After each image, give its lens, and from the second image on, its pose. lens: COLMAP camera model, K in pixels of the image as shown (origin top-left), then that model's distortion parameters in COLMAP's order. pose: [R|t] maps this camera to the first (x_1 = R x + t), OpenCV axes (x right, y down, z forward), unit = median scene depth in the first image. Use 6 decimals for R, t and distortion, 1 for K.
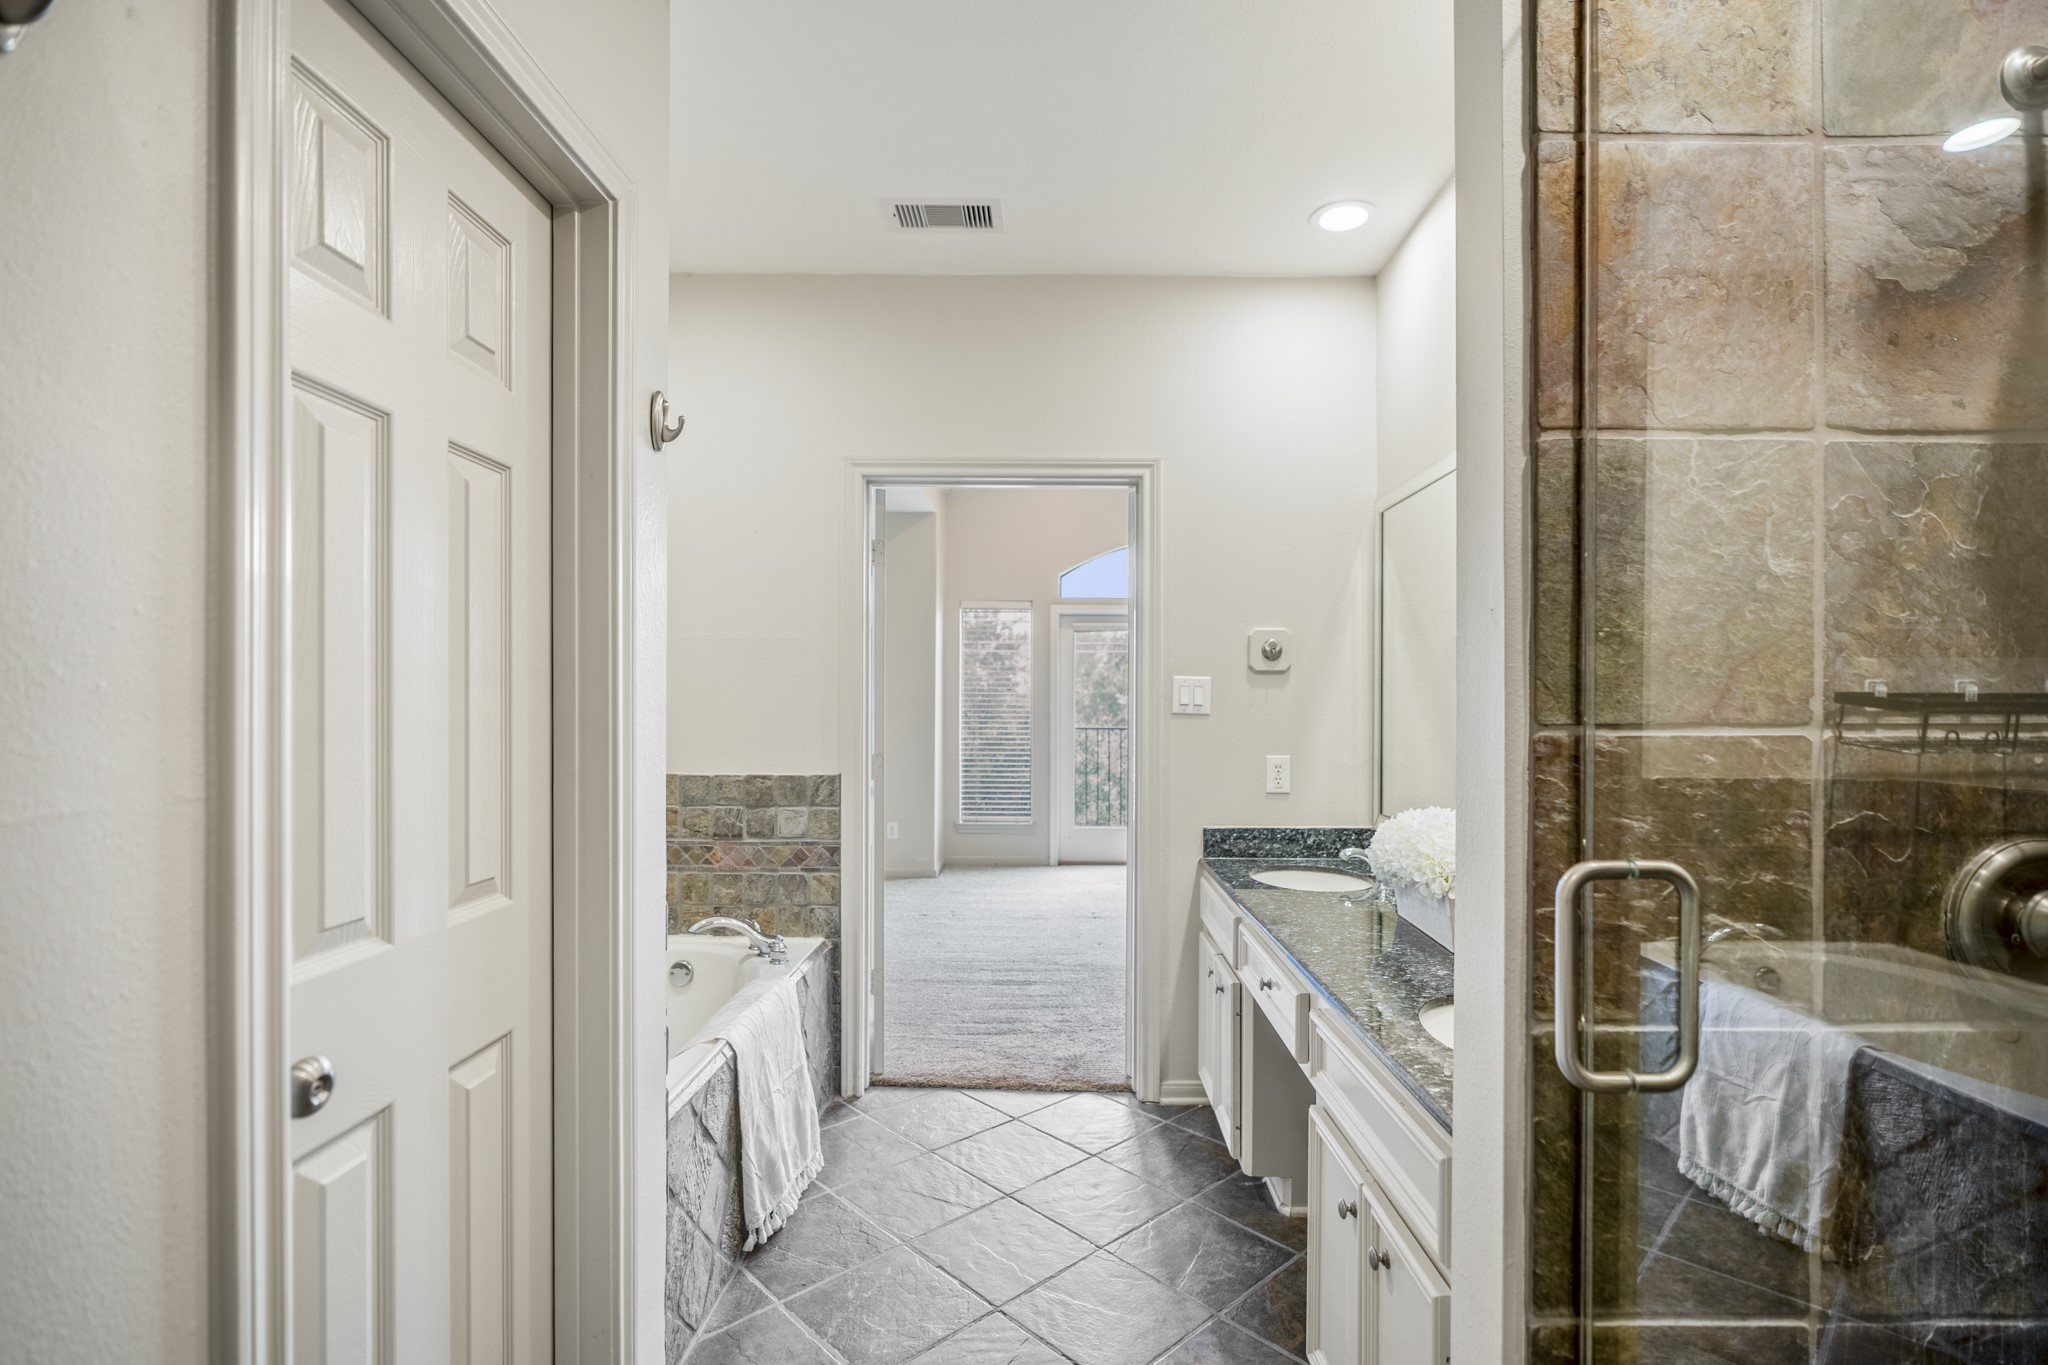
lens RADIAL K [[947.0, 0, 1028.9], [0, 947.0, 718.1], [0, 0, 1]] dist [0.000774, 0.000058]
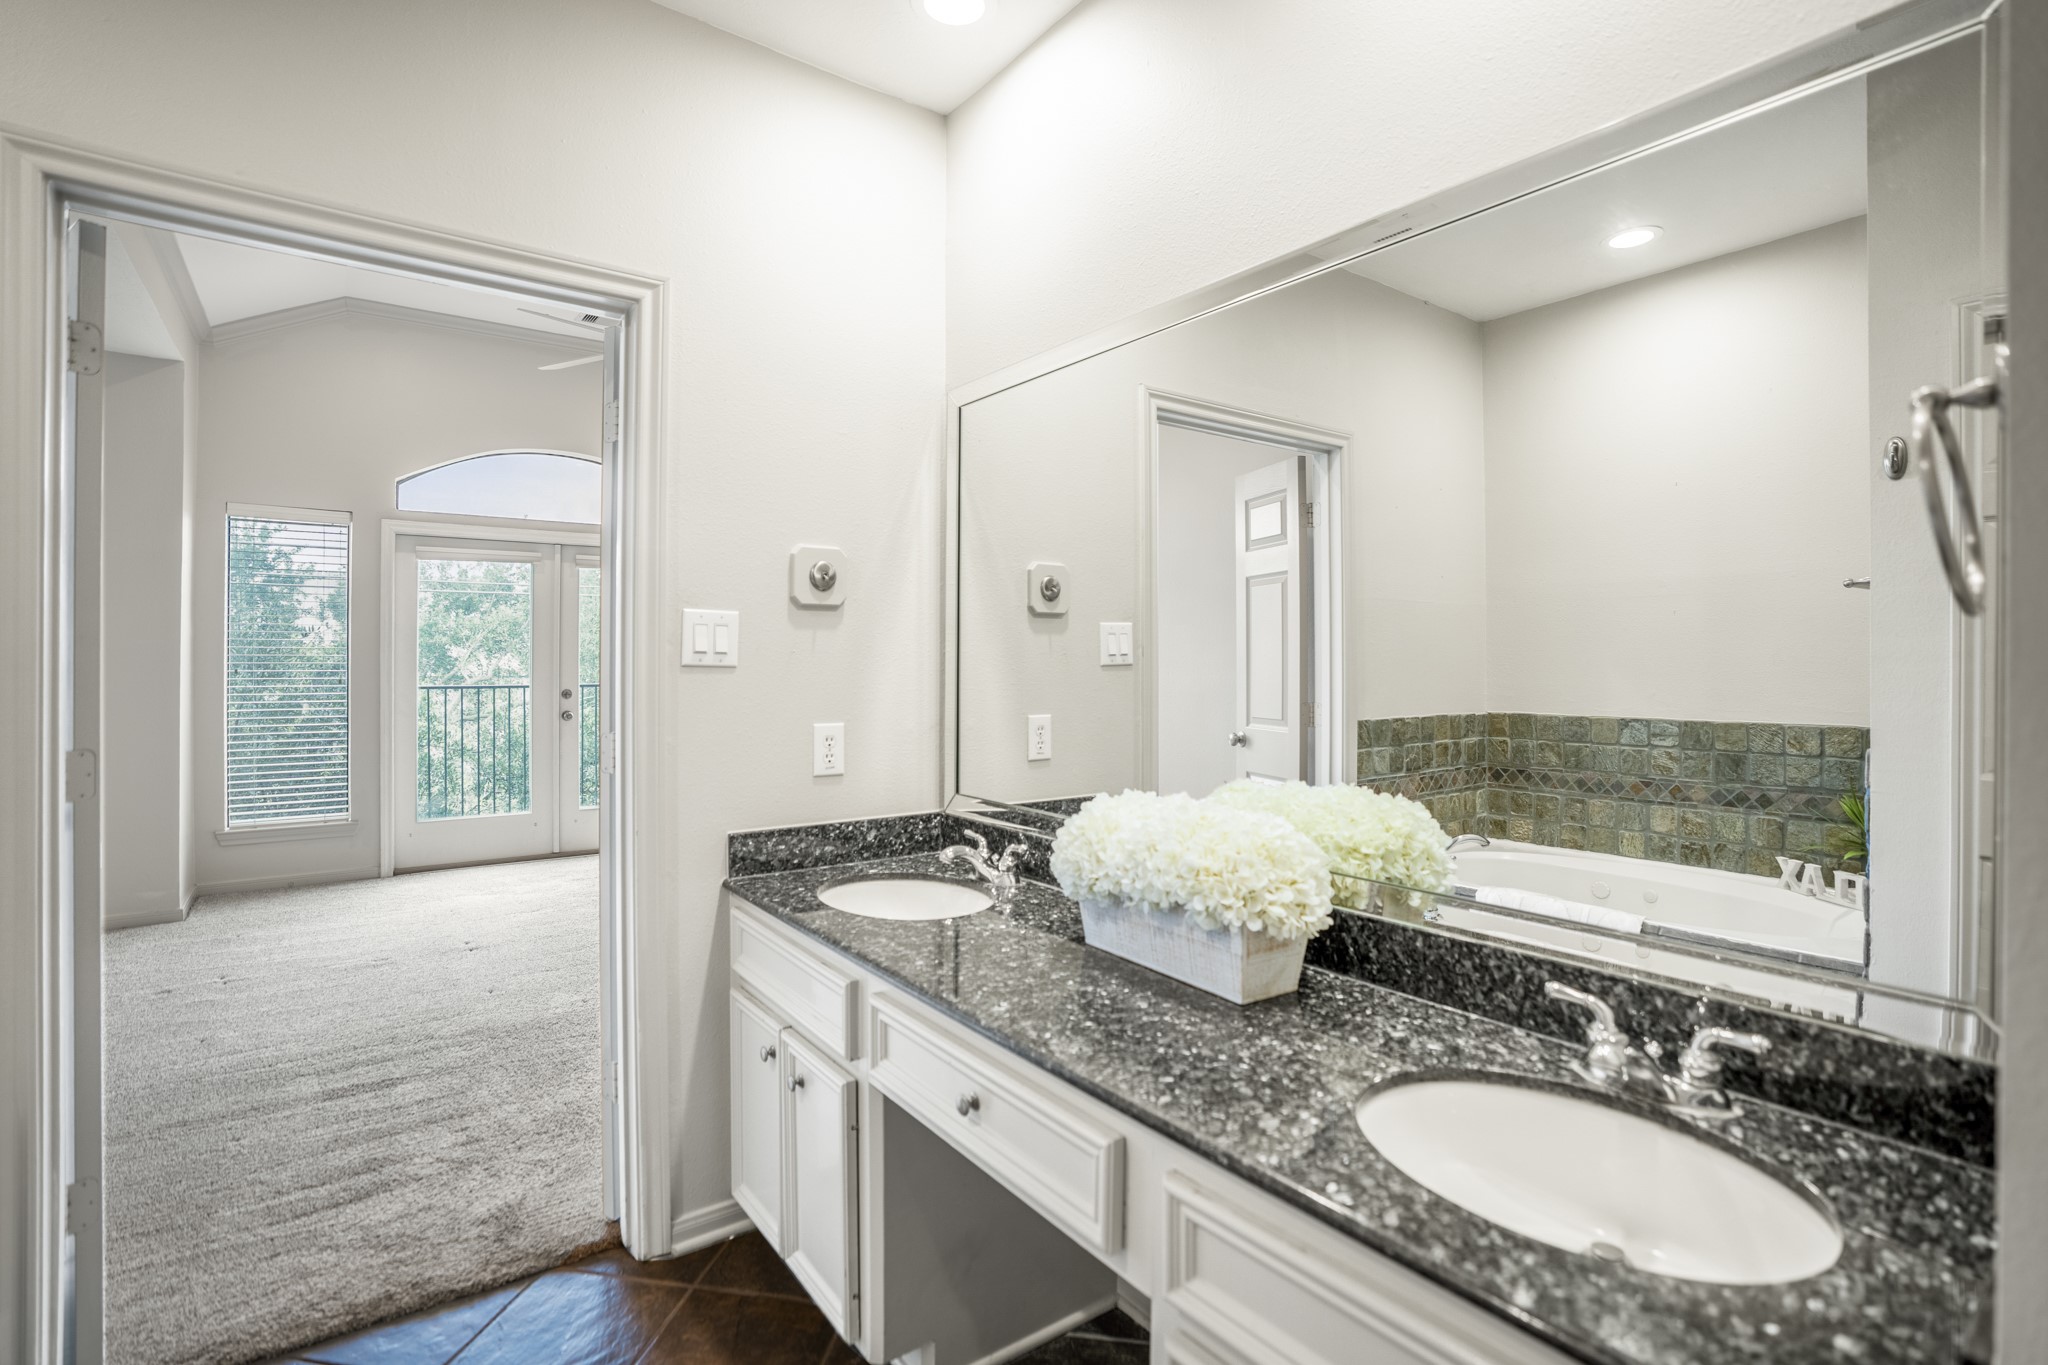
lens RADIAL K [[963.6, 0, 1023.1], [0, 963.6, 672.0], [0, 0, 1]] dist [-0.054201, 0.018652]
pose [[0.794198, -0.006101, 0.607629, -0.061731], [0.006510, 0.999978, 0.001532, 0.000271], [-0.607625, 0.002739, 0.794220, 0.314736]]
